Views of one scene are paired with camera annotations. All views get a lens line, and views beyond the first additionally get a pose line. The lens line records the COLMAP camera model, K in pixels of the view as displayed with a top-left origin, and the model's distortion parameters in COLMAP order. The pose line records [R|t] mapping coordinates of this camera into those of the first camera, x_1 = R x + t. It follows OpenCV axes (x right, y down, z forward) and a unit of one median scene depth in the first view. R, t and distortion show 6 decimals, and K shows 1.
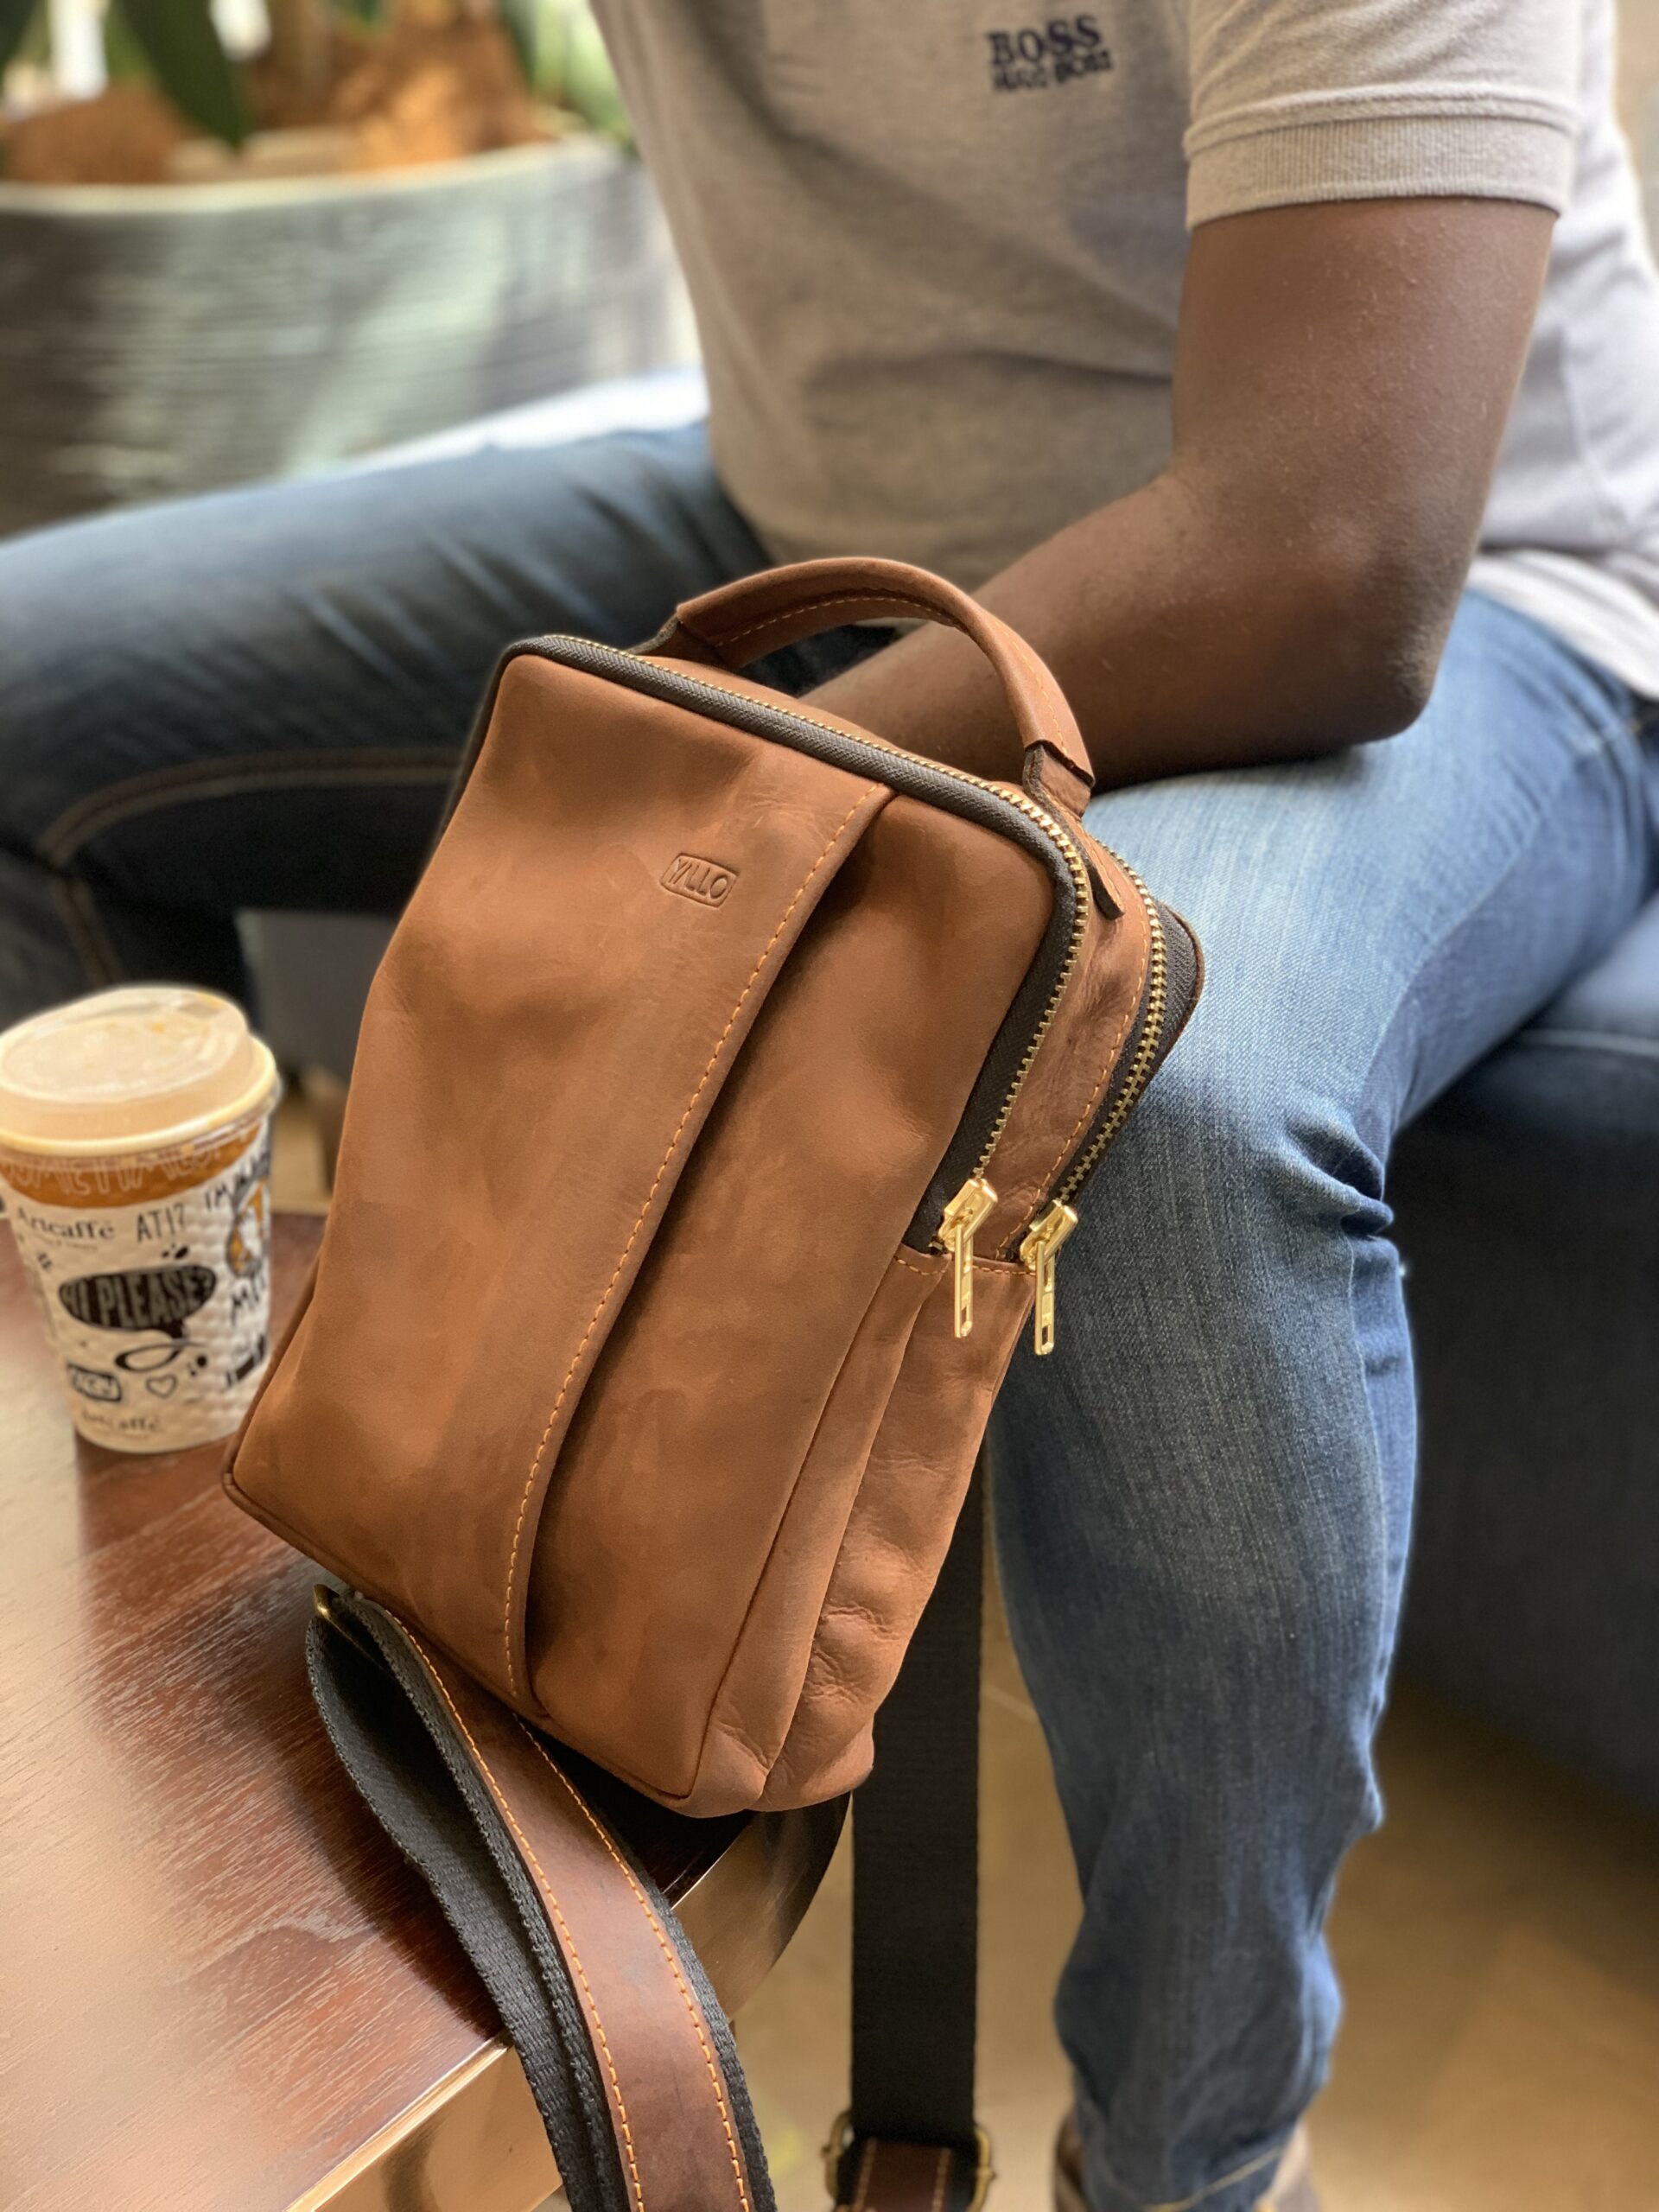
lens RADIAL K [[3277.7, 0, 829.5], [0, 3277.7, 1106.0], [0, 0, 1]] dist [0.018441, 0.096080]
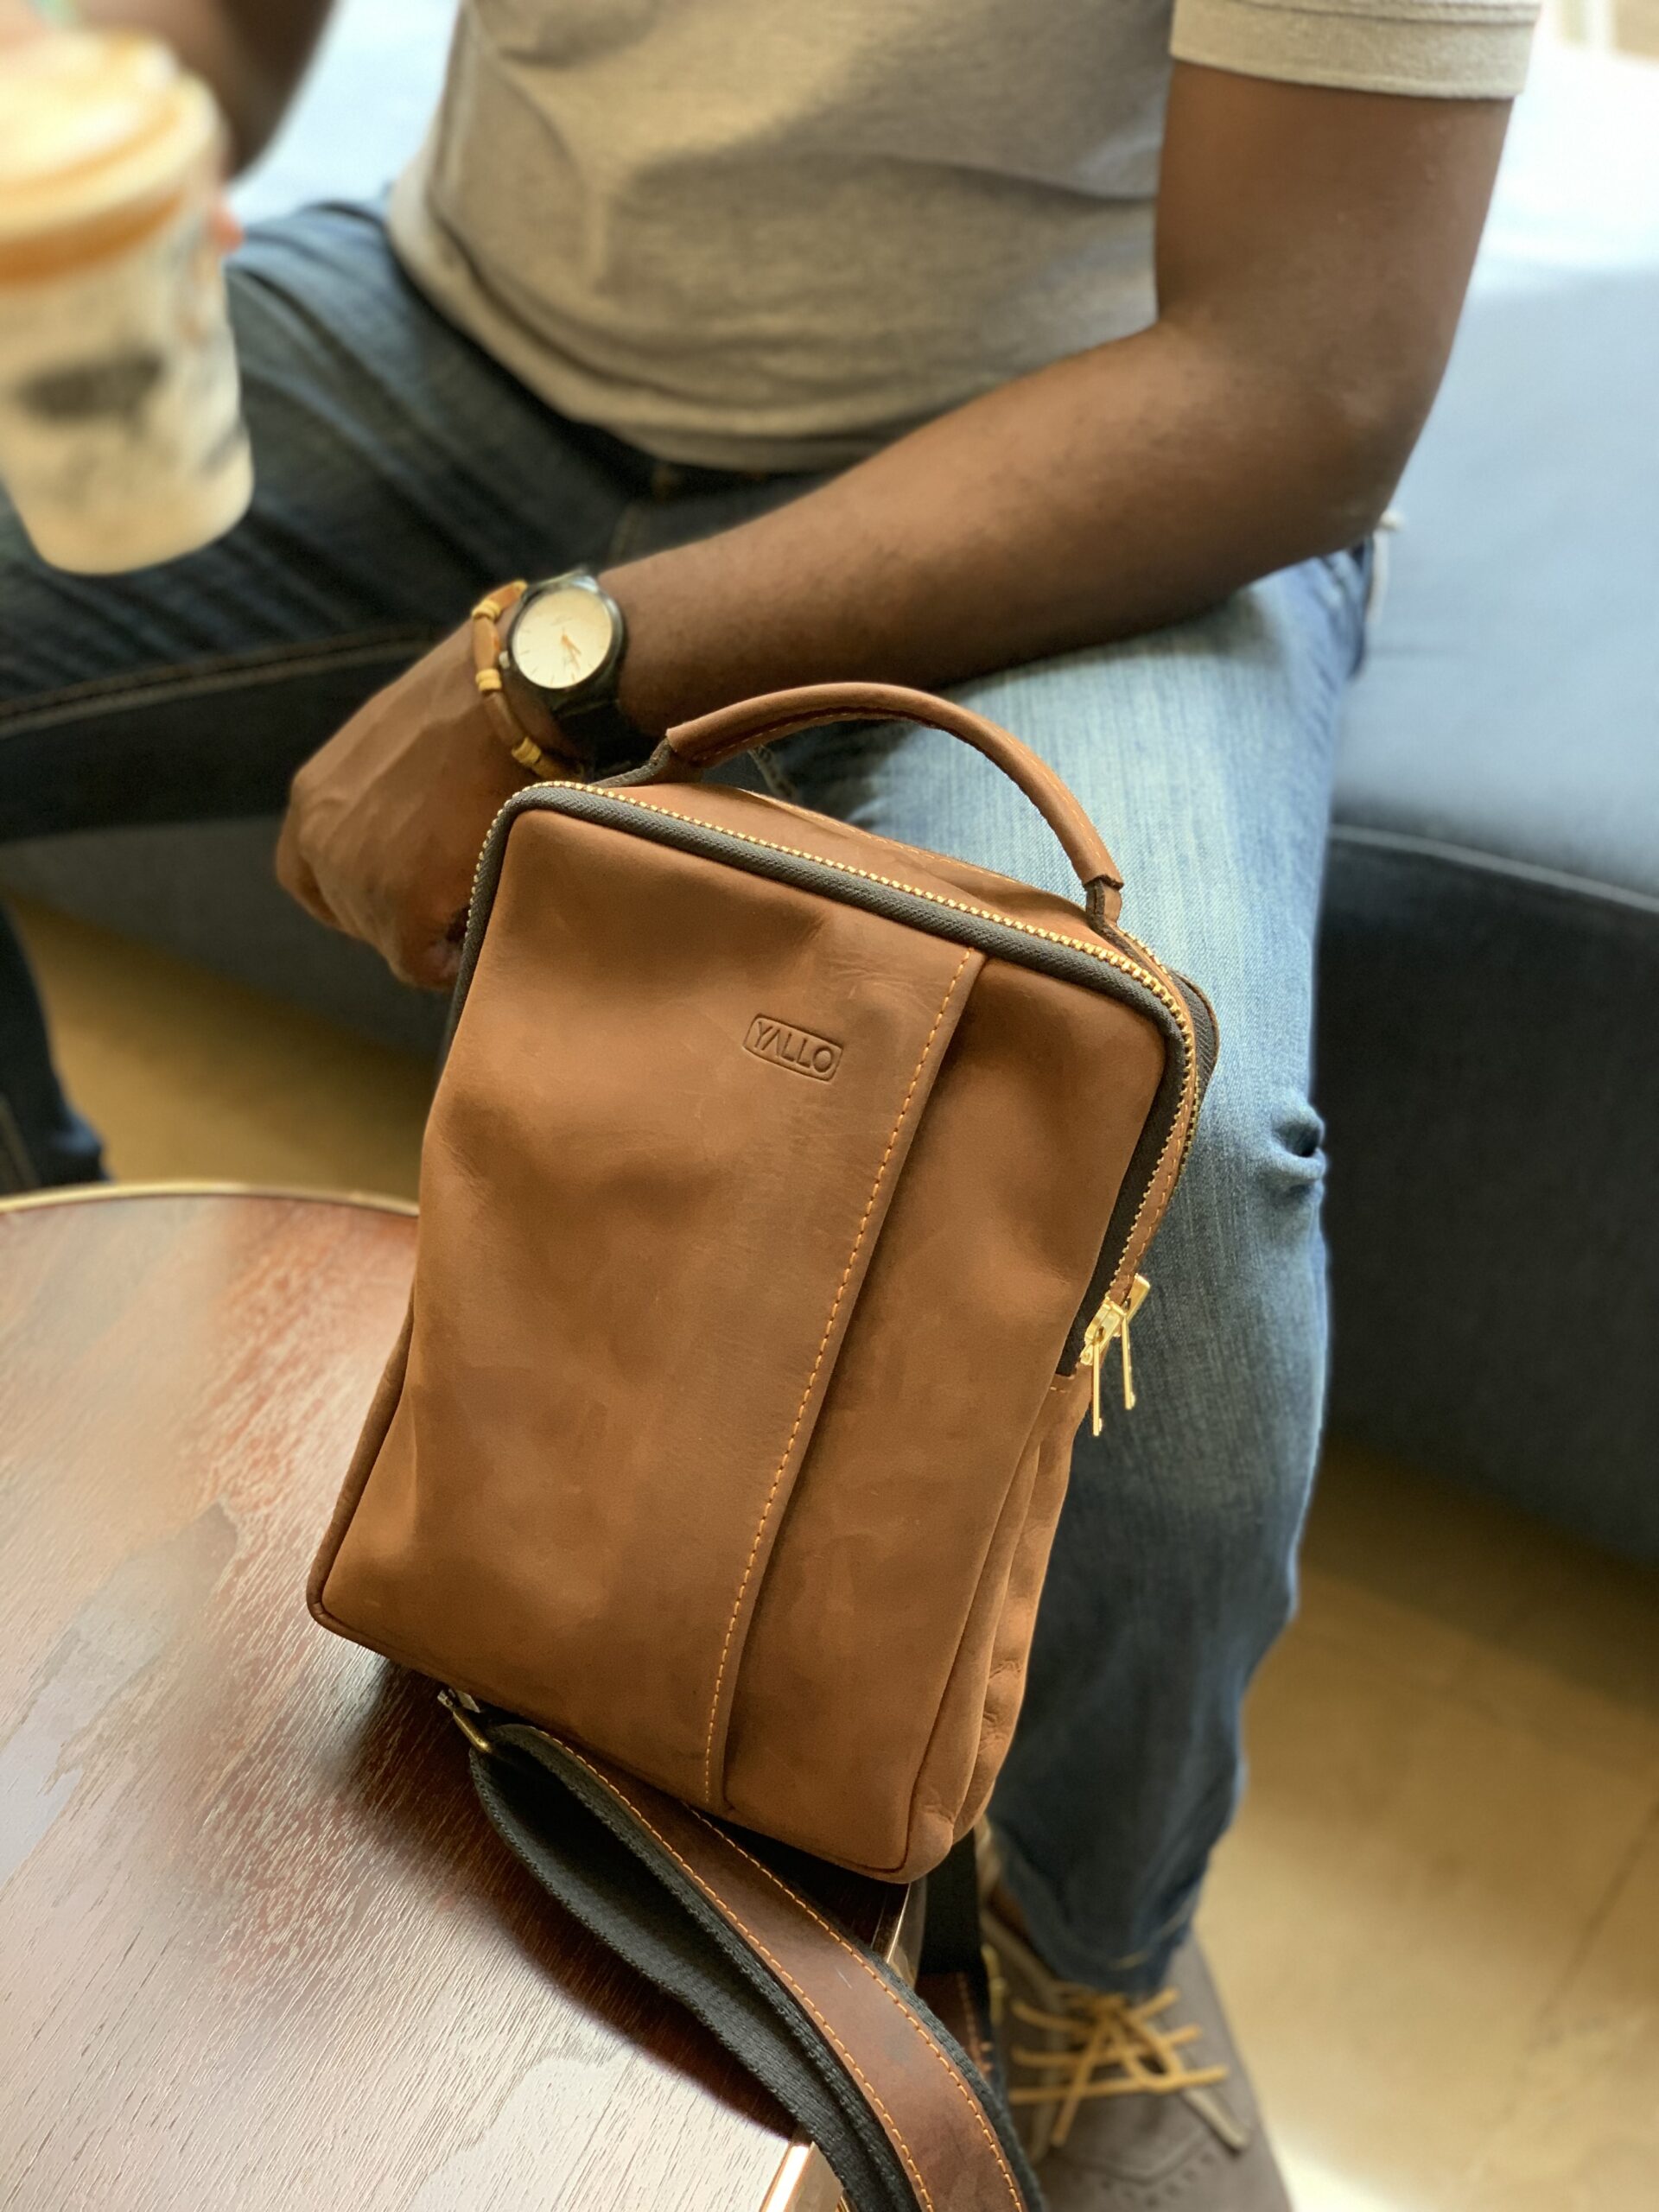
lens RADIAL K [[3226.3, 0, 895.8], [0, 3226.3, 1112.1], [0, 0, 1]] dist [0.273912, -1.424468]
pose [[0.950636, -0.173680, 0.257149, -0.247801], [0.114641, 0.966637, 0.229062, -0.251691], [-0.288353, -0.188275, 0.938832, 0.019710]]
